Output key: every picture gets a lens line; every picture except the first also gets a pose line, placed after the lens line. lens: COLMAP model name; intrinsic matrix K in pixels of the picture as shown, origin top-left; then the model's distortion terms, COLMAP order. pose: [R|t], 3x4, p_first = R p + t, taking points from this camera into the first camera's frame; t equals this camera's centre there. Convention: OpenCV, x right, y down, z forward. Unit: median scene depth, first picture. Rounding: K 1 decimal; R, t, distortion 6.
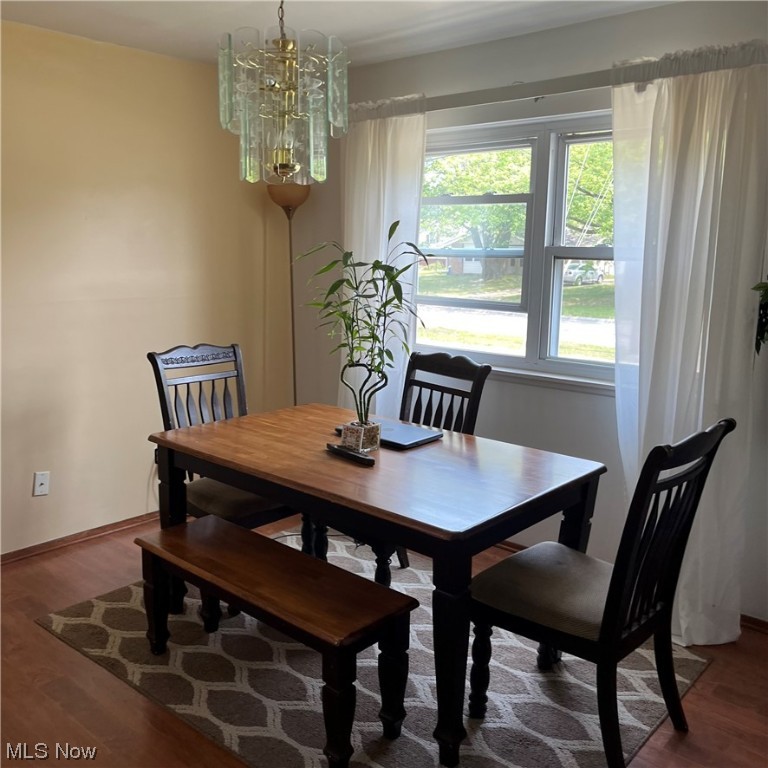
lens RADIAL K [[766.5, 0, 382.8], [0, 766.5, 385.7], [0, 0, 1]] dist [0.049305, 0.000000]
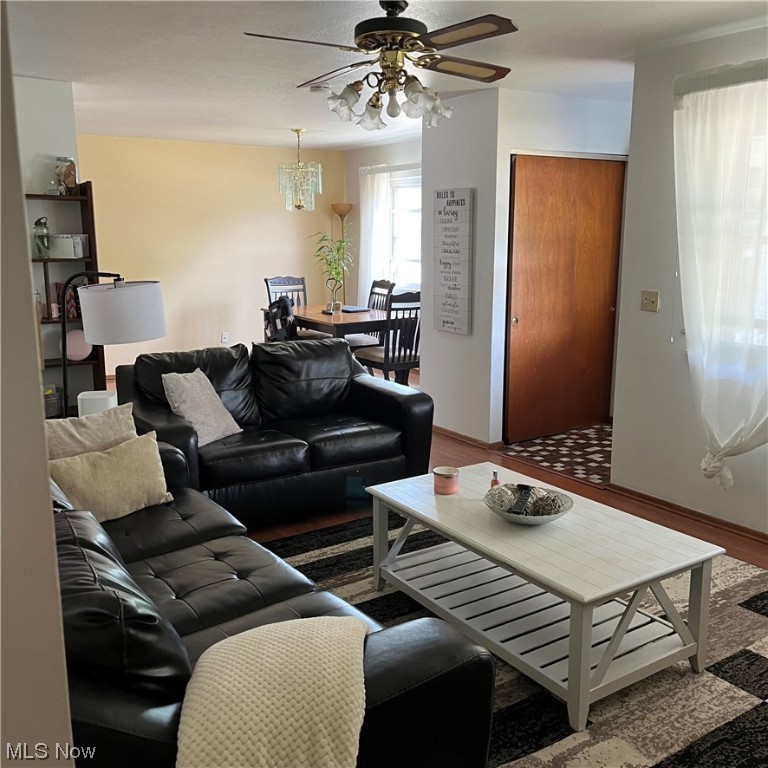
lens RADIAL K [[766.5, 0, 384.5], [0, 766.5, 382.0], [0, 0, 1]] dist [0.049305, 0.000000]
pose [[0.966557, 0.037018, -0.253767, 0.666698], [-0.034061, 0.999291, 0.016035, 0.224503], [0.254181, -0.006855, 0.967132, -1.209789]]
